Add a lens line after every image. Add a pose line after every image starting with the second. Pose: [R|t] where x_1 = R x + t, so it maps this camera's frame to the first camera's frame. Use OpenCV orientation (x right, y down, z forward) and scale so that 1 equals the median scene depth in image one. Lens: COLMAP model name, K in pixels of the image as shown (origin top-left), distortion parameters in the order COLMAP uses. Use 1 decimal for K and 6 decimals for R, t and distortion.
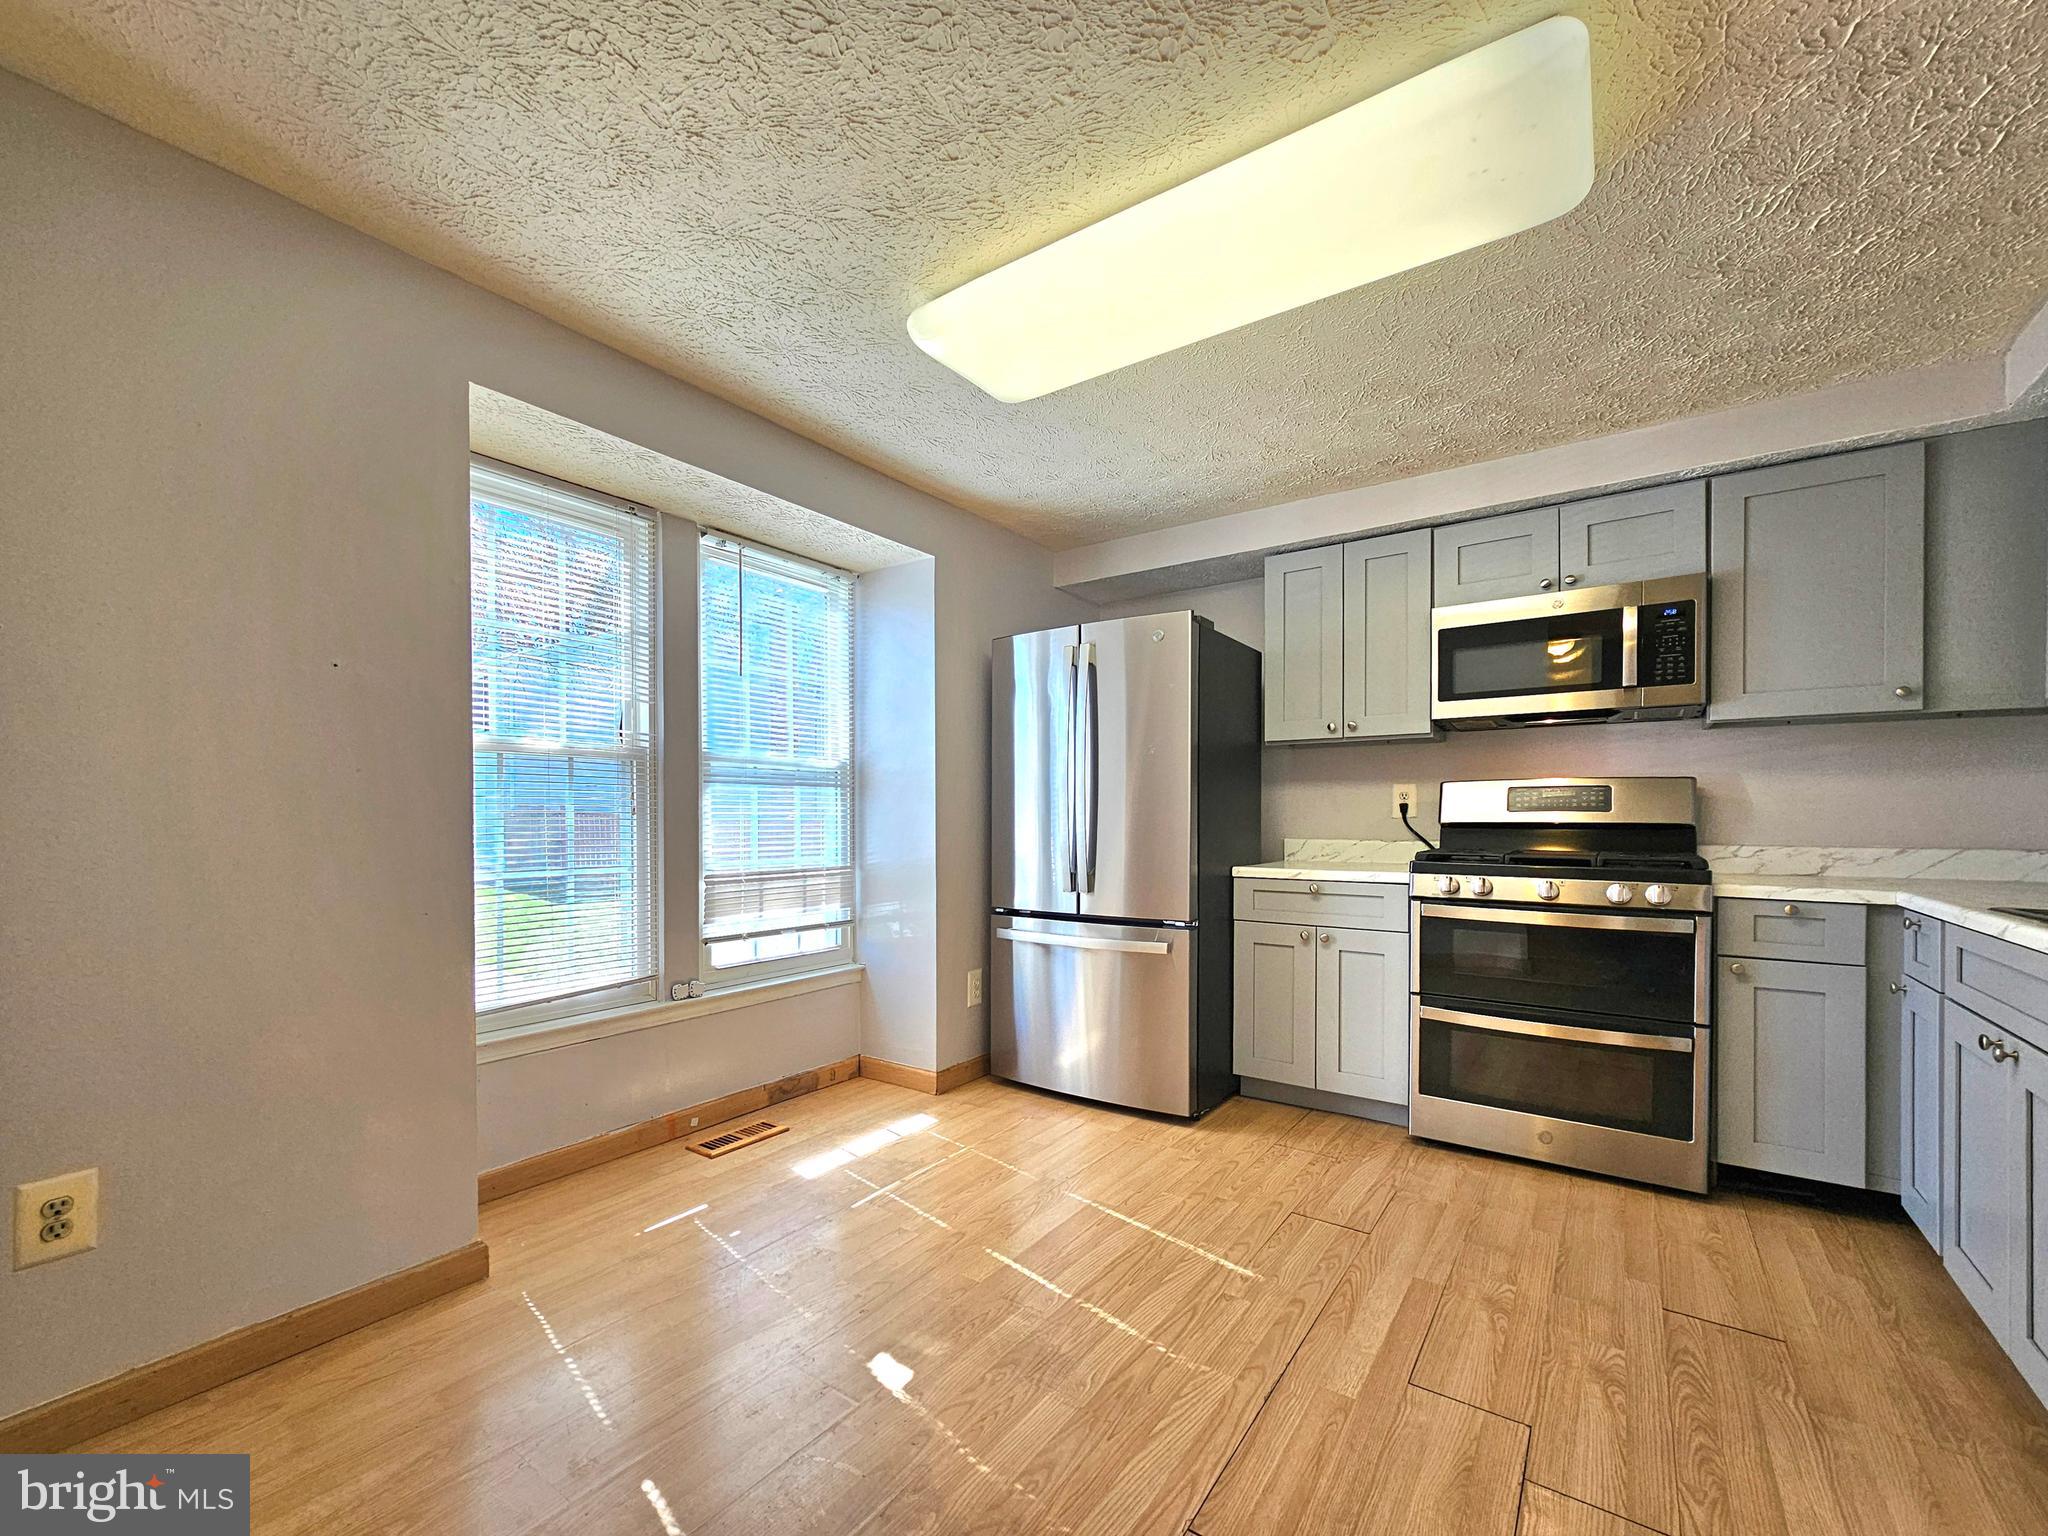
lens RADIAL K [[821.6, 0, 1002.0], [0, 821.6, 822.6], [0, 0, 1]] dist [0.005758, 0.000715]
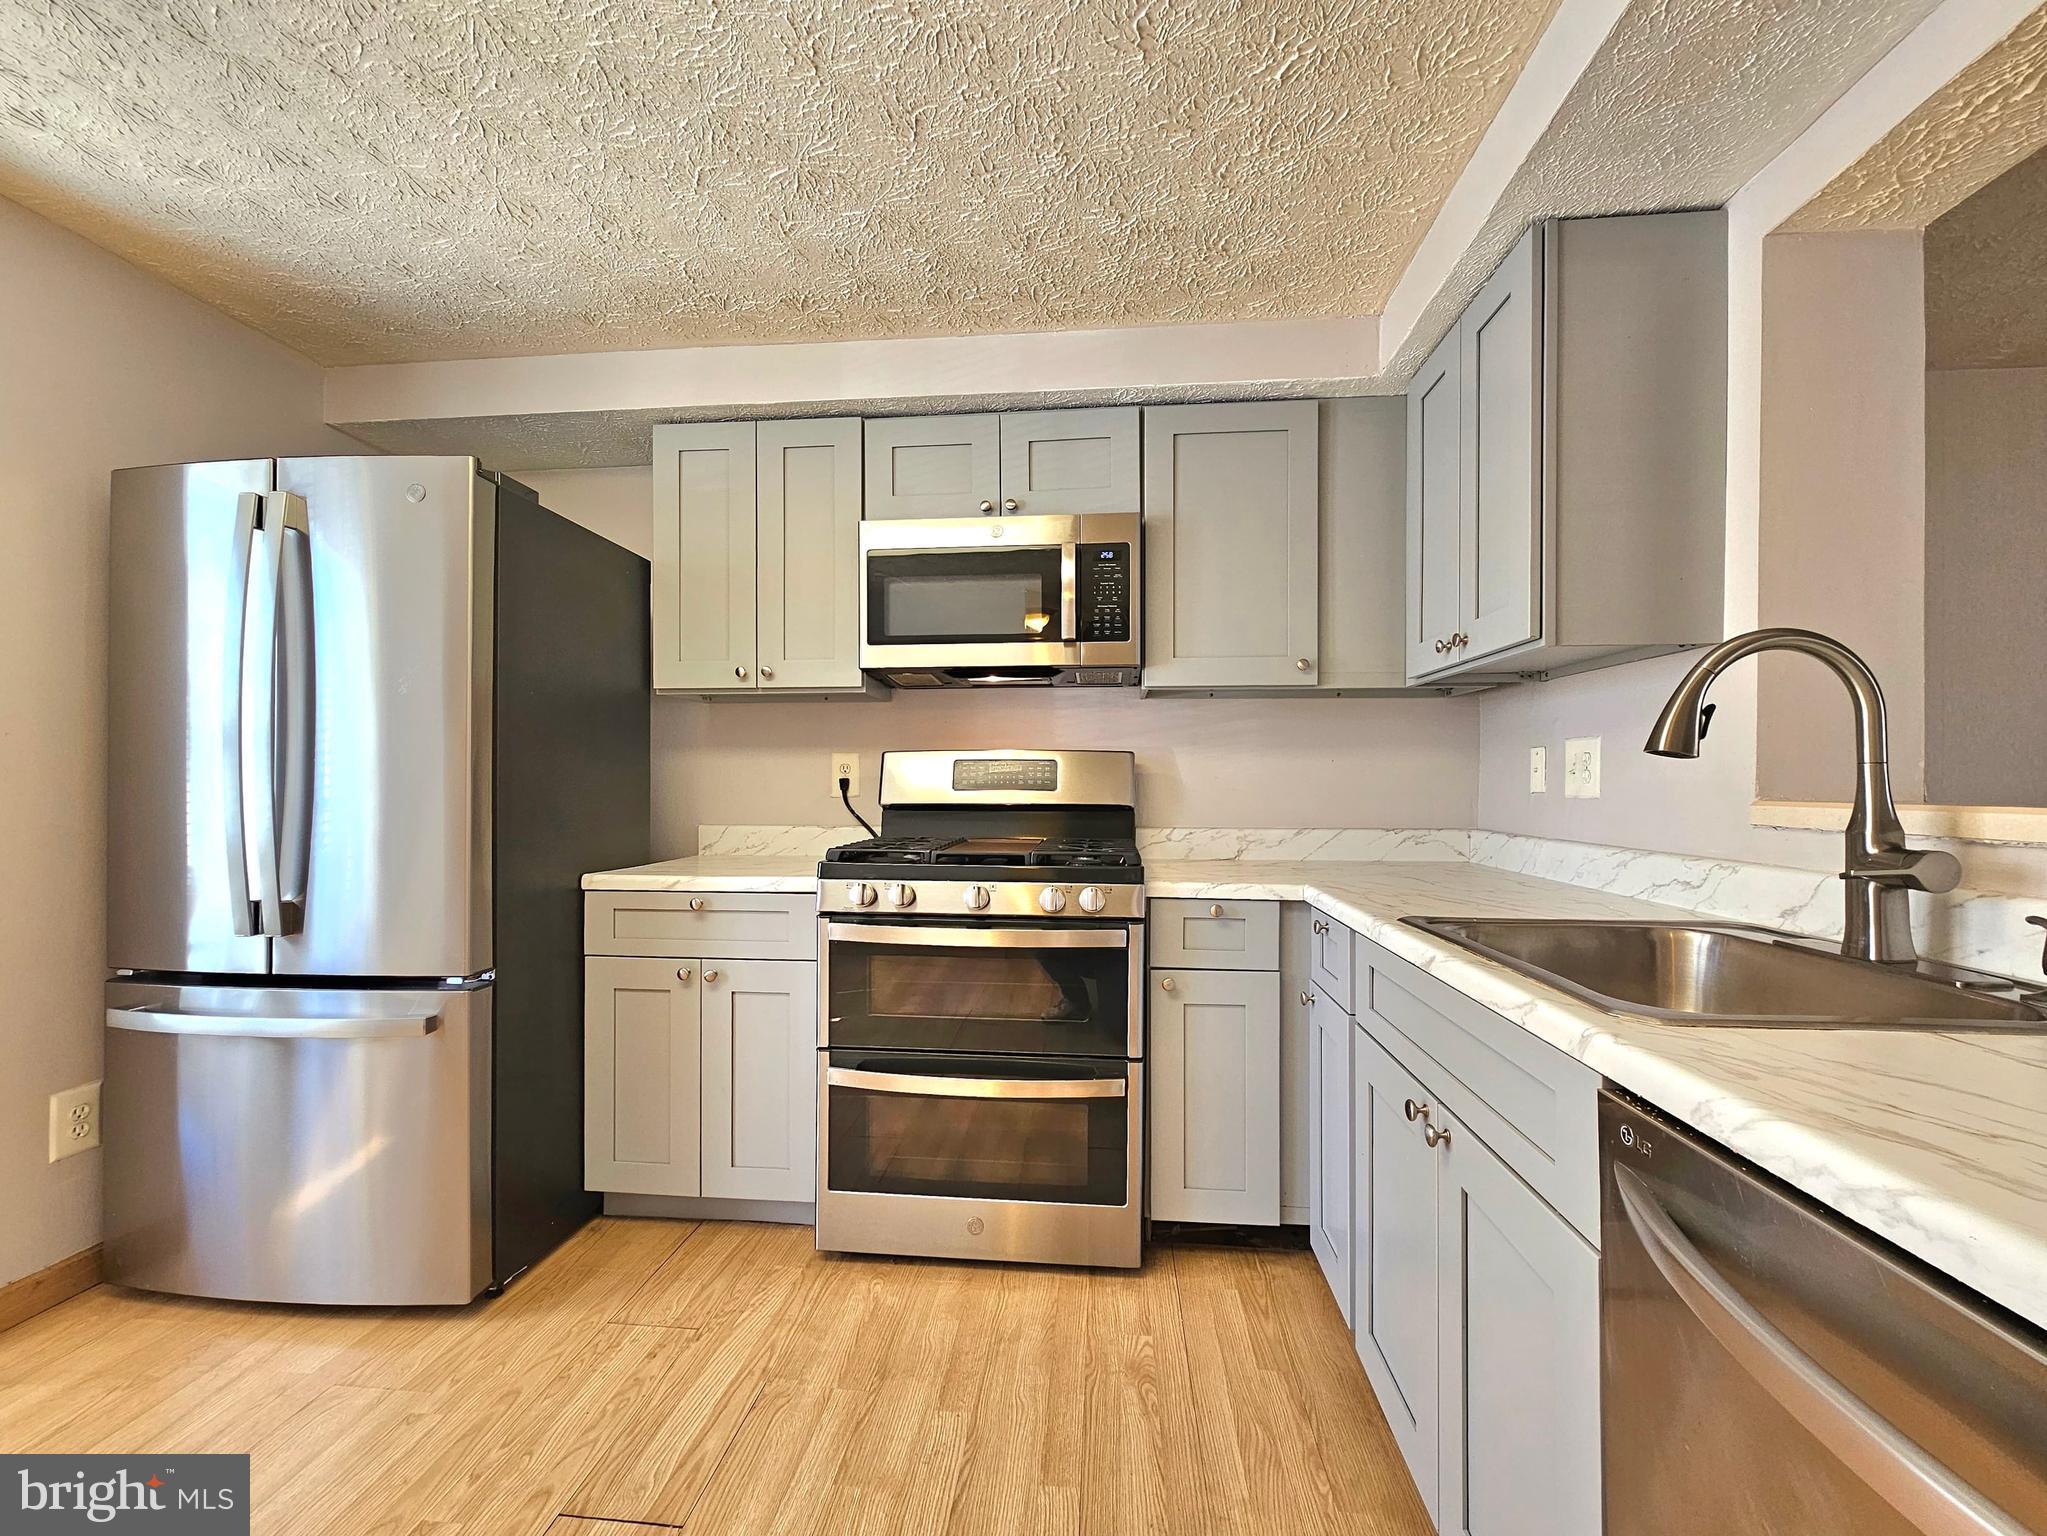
lens RADIAL K [[873.2, 0, 975.3], [0, 873.2, 785.5], [0, 0, 1]] dist [-0.001985, -0.000050]
pose [[0.875609, 0.001019, 0.483019, 0.247524], [0.001790, 0.999984, -0.005356, -0.014639], [-0.483017, 0.005554, 0.875594, 0.270927]]
